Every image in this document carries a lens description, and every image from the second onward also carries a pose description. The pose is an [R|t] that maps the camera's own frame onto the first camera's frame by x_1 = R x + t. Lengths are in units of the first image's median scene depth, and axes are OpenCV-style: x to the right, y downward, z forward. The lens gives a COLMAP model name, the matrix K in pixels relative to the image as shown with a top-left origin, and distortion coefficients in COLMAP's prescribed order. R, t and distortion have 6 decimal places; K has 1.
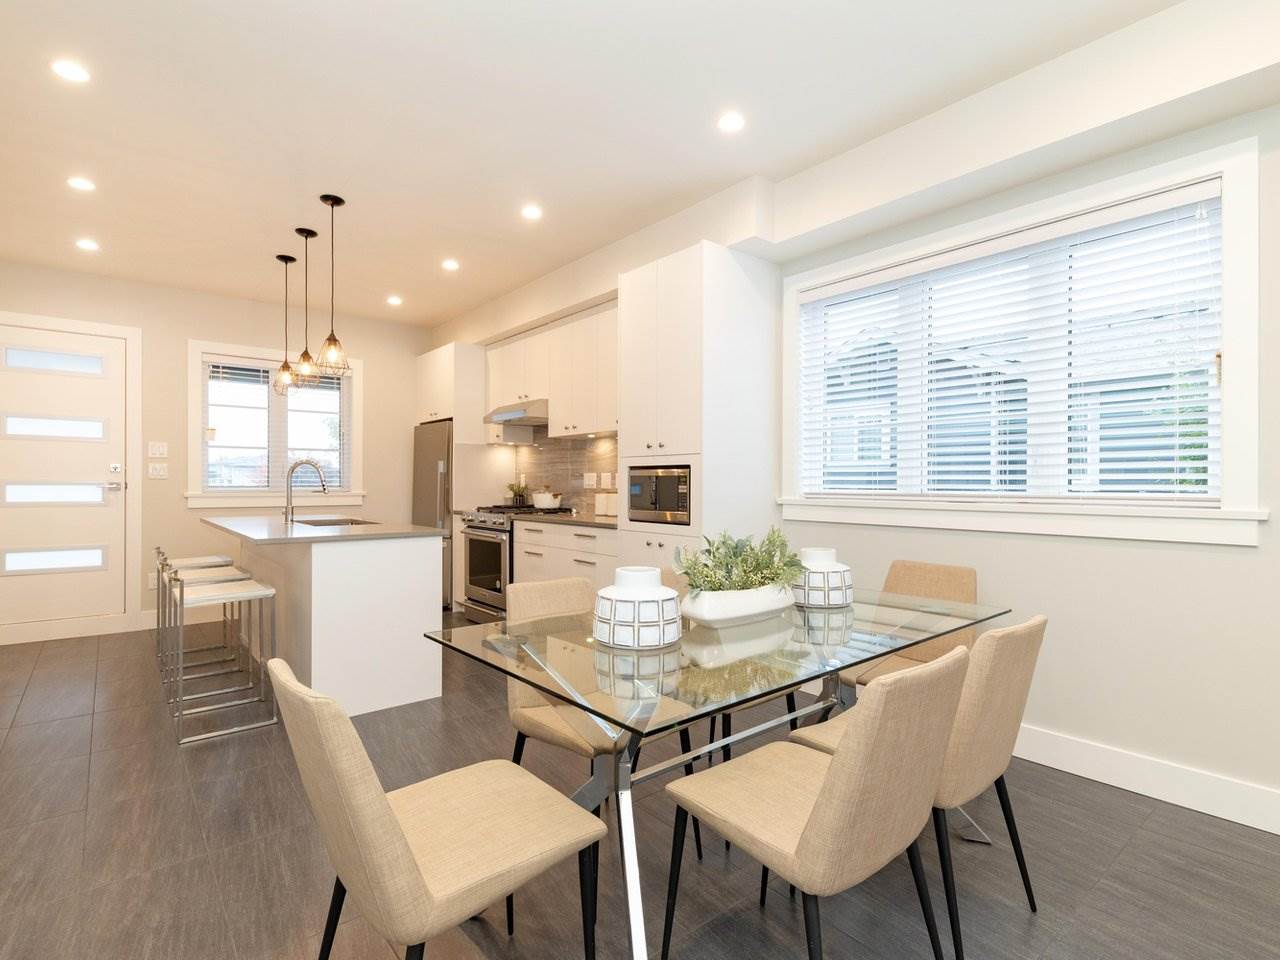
lens RADIAL K [[618.0, 0, 642.0], [0, 618.0, 485.7], [0, 0, 1]] dist [0.028346, 0.001015]
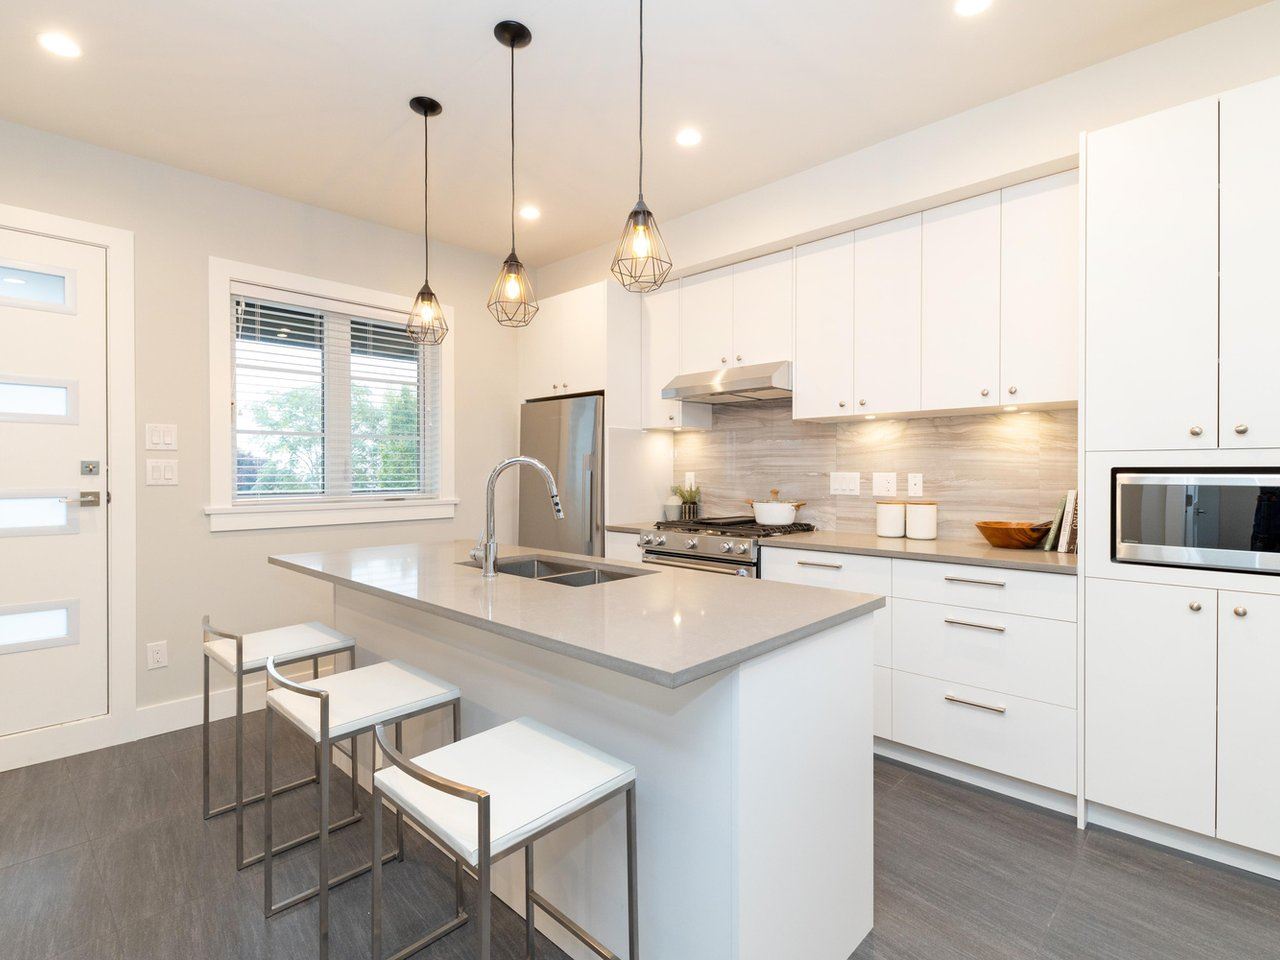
lens RADIAL K [[618.0, 0, 639.6], [0, 618.0, 476.3], [0, 0, 1]] dist [0.028346, 0.001015]
pose [[0.993851, -0.004639, 0.110631, -0.375701], [0.004481, 0.999989, 0.001676, -0.017748], [-0.110638, -0.001170, 0.993860, 0.344614]]
